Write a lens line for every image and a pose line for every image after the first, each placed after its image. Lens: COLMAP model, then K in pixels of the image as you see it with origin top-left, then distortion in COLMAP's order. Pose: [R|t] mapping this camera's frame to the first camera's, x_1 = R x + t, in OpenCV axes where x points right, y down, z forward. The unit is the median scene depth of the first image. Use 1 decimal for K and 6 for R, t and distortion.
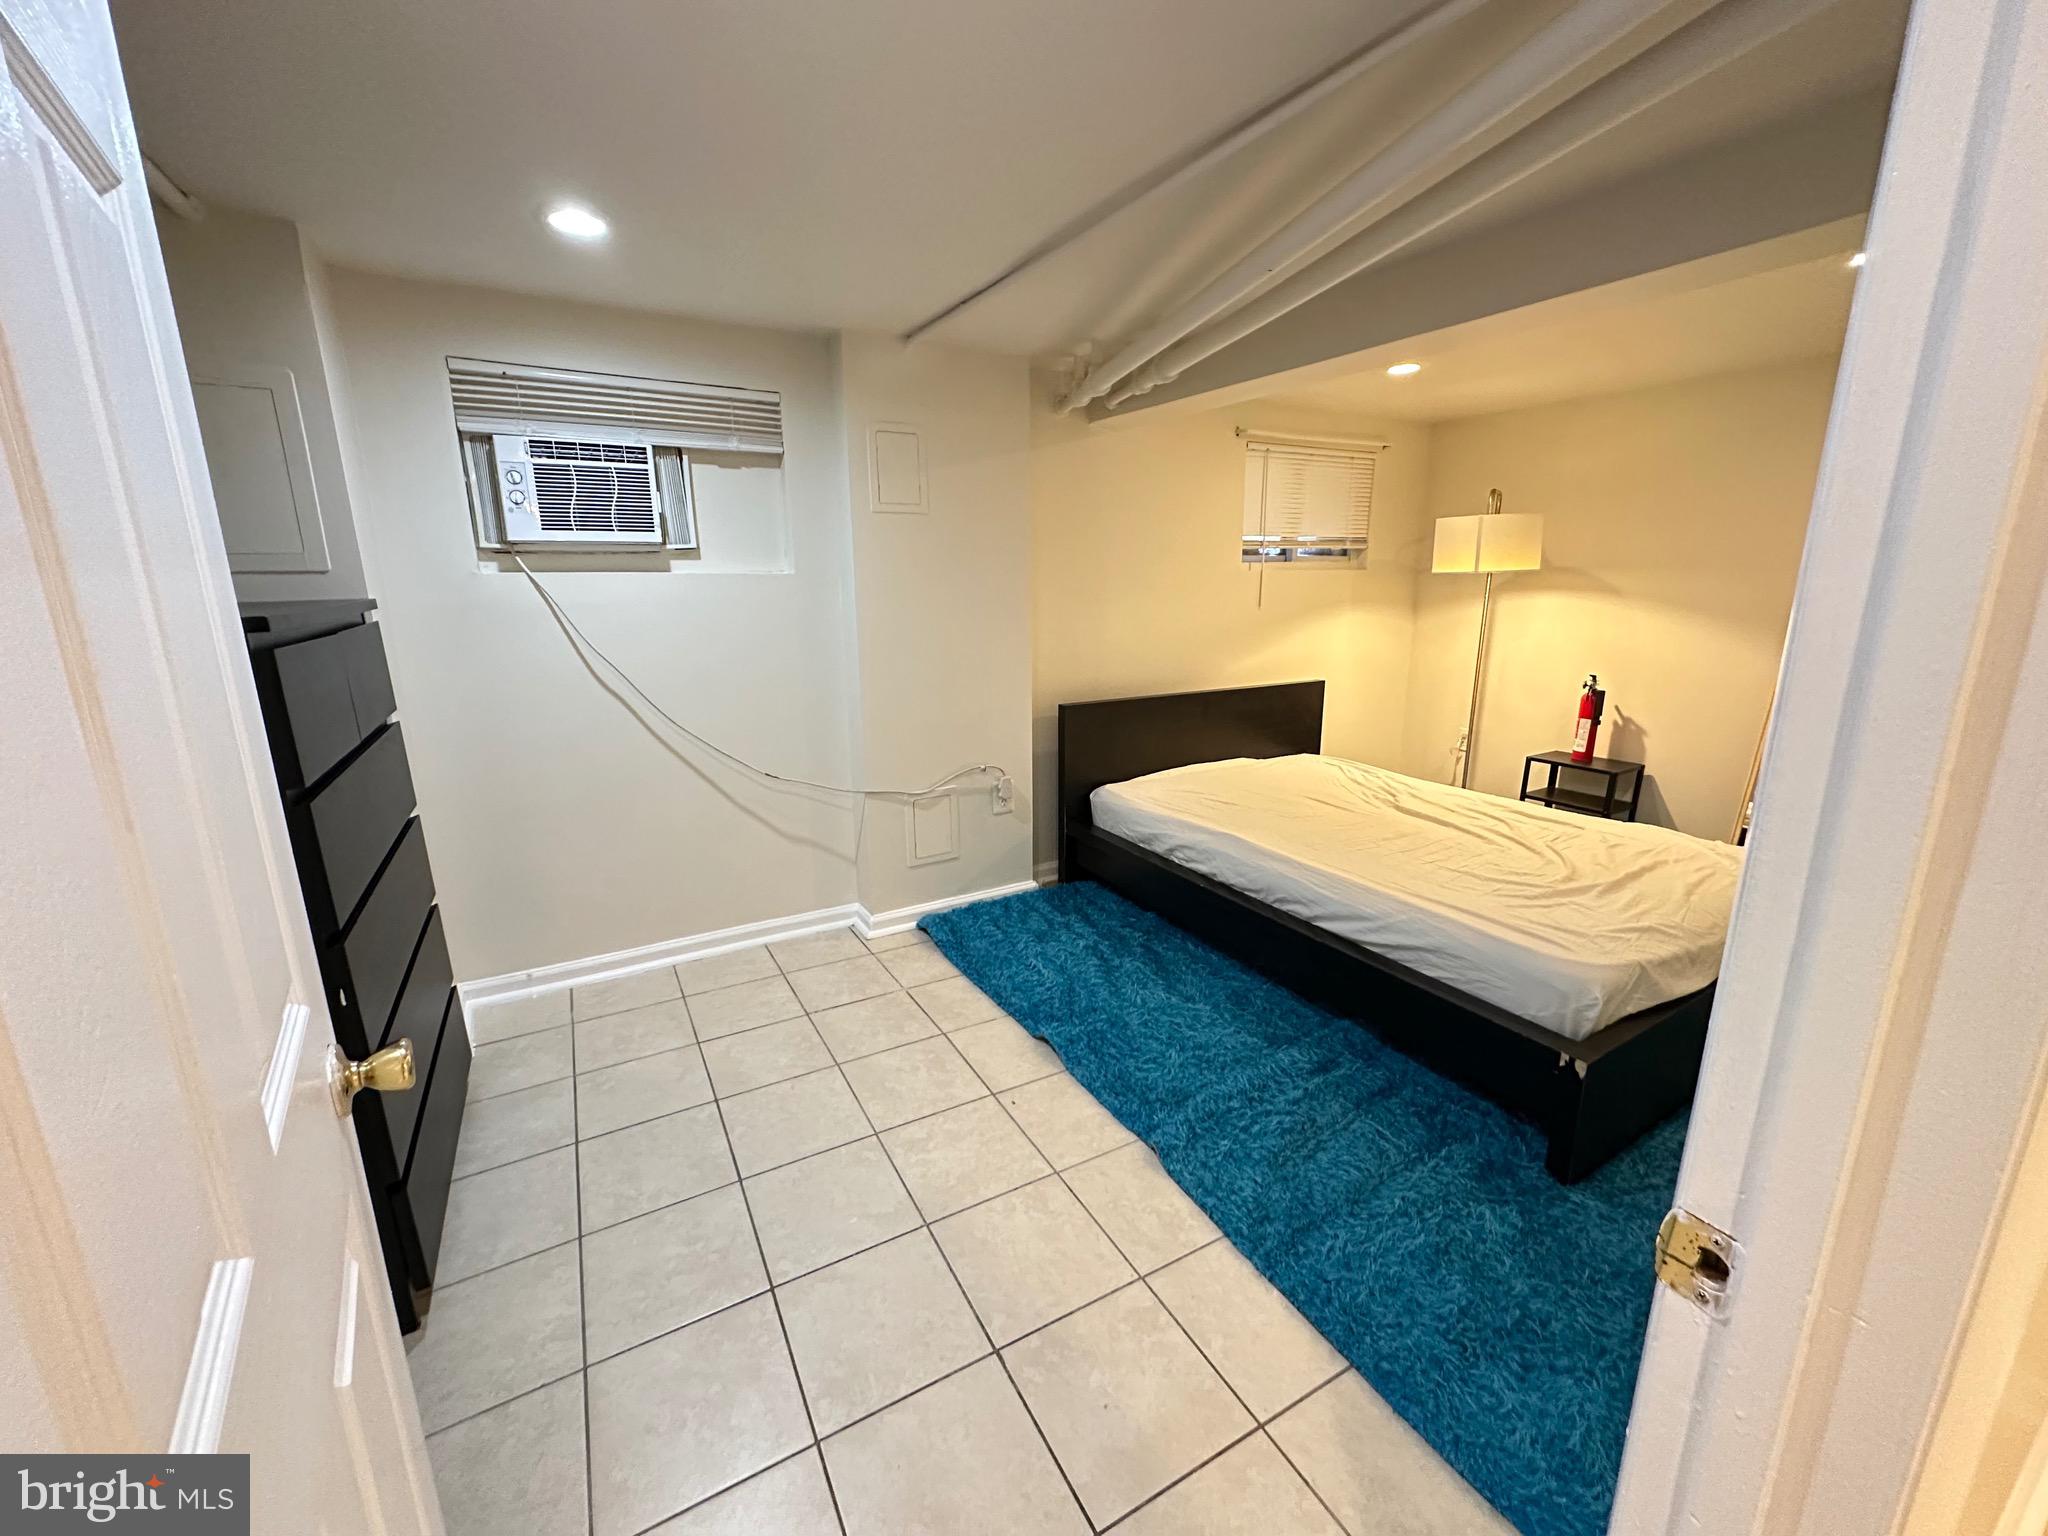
lens RADIAL K [[836.6, 0, 1024.0], [0, 836.6, 768.0], [0, 0, 1]] dist [-0.001352, -0.000098]
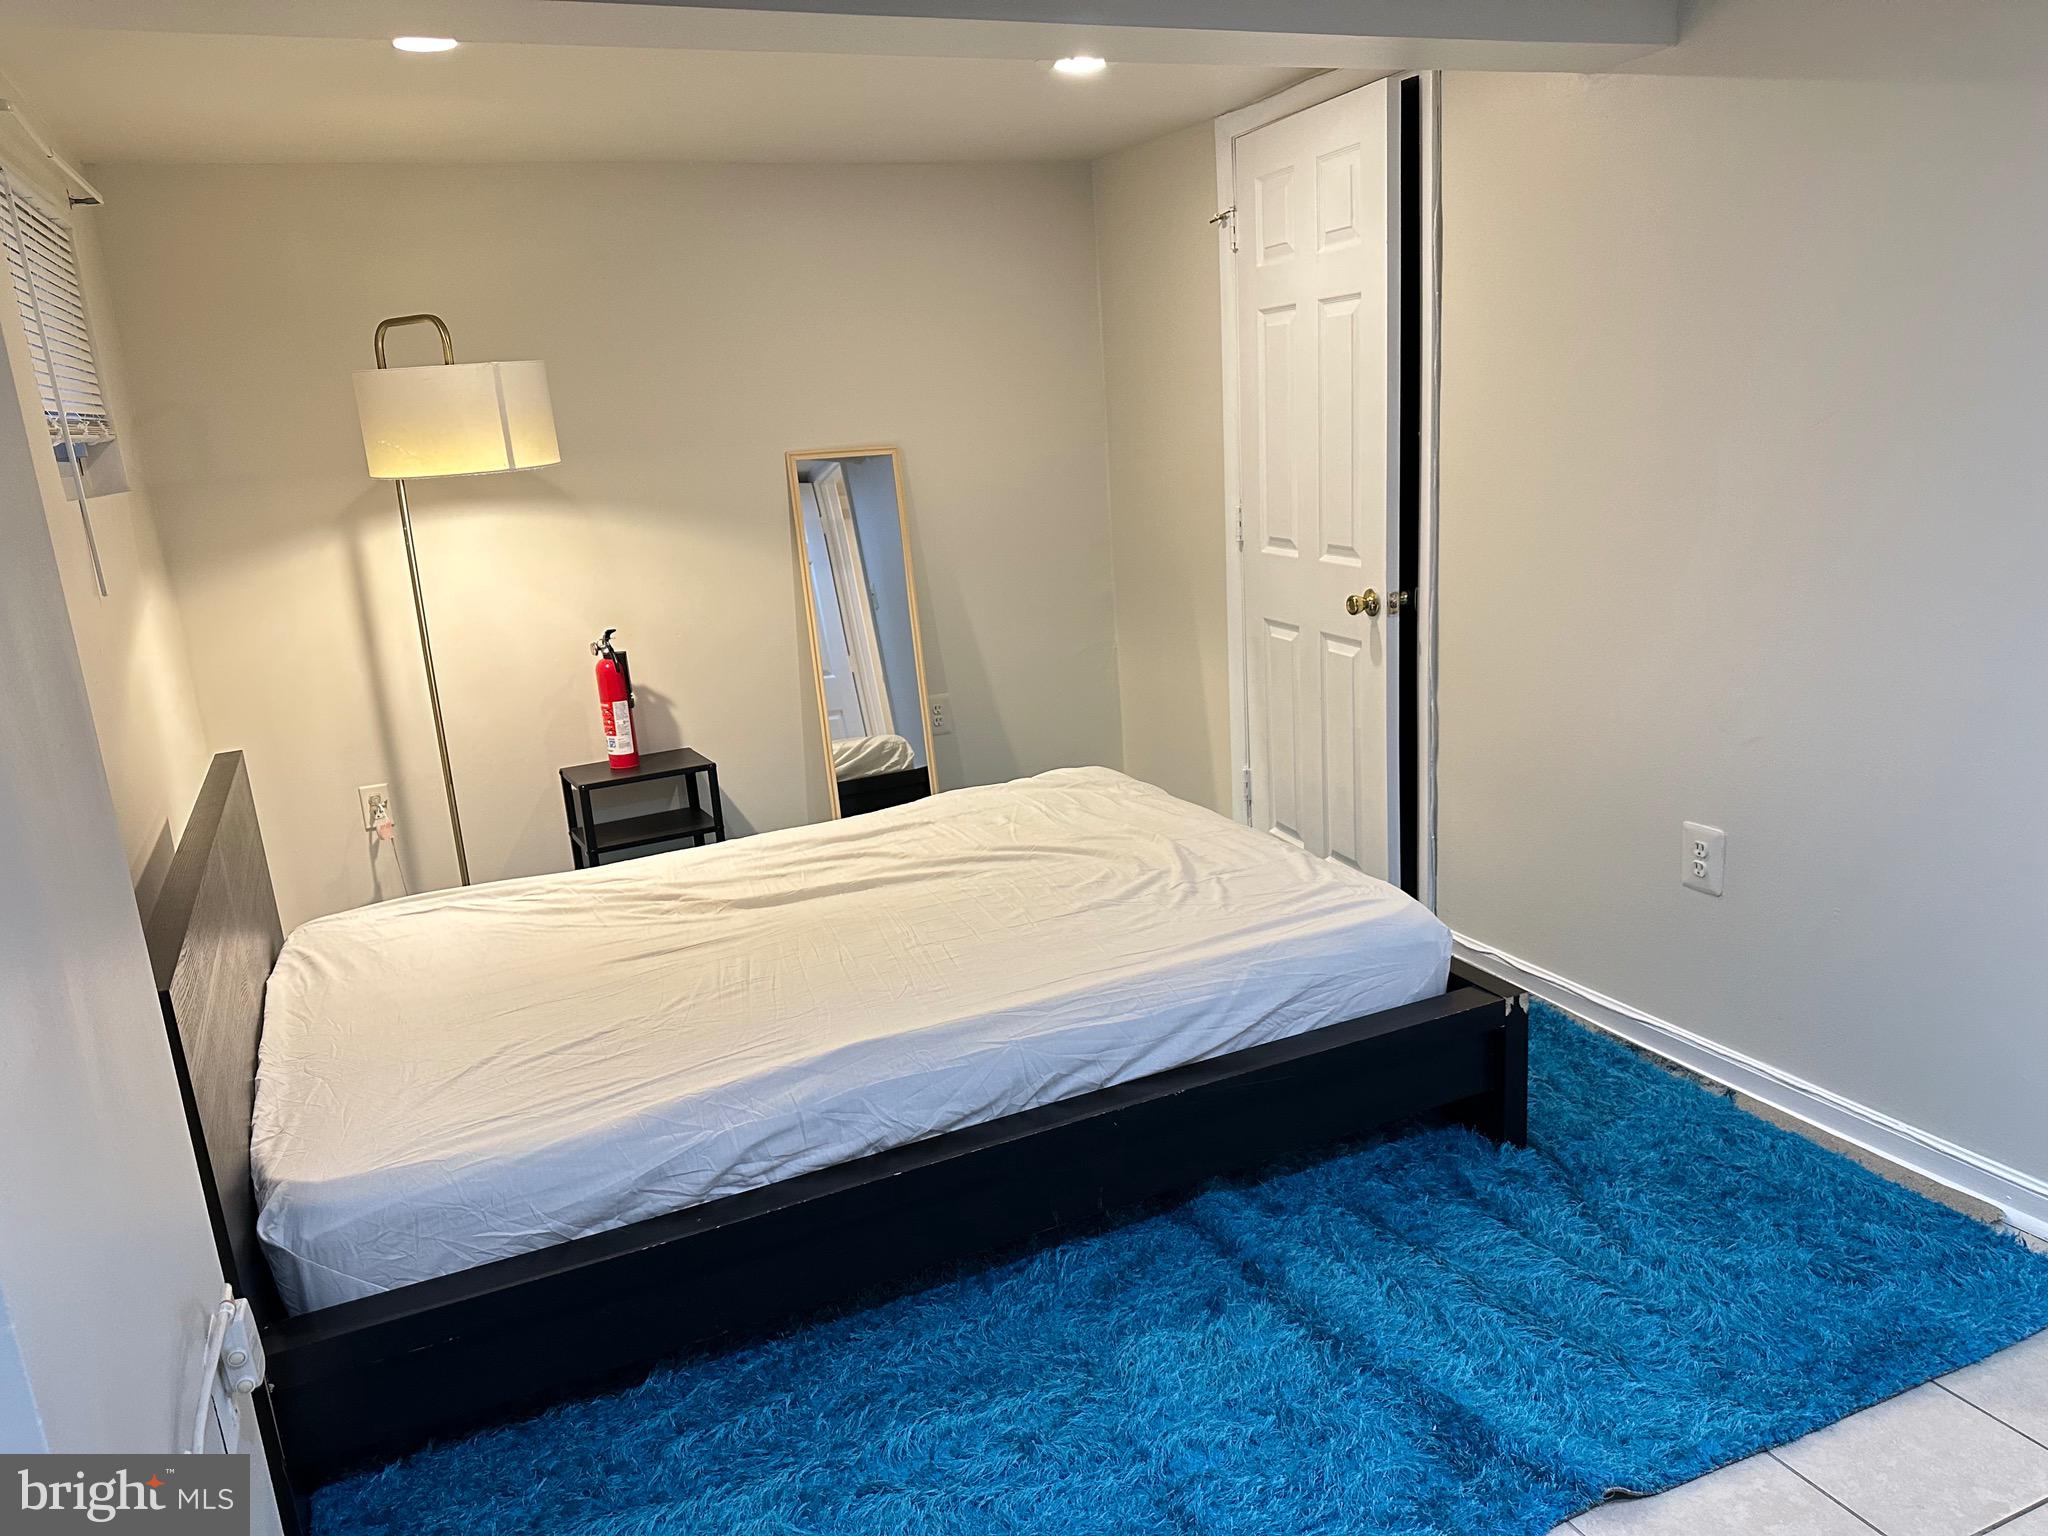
lens RADIAL K [[1433.3, 0, 1032.1], [0, 1433.3, 771.1], [0, 0, 1]] dist [0.122845, -0.209251]
pose [[0.090541, -0.242524, 0.965911, -0.448850], [0.296787, 0.932396, 0.206289, -0.186167], [-0.950642, 0.267992, 0.156398, 0.746730]]
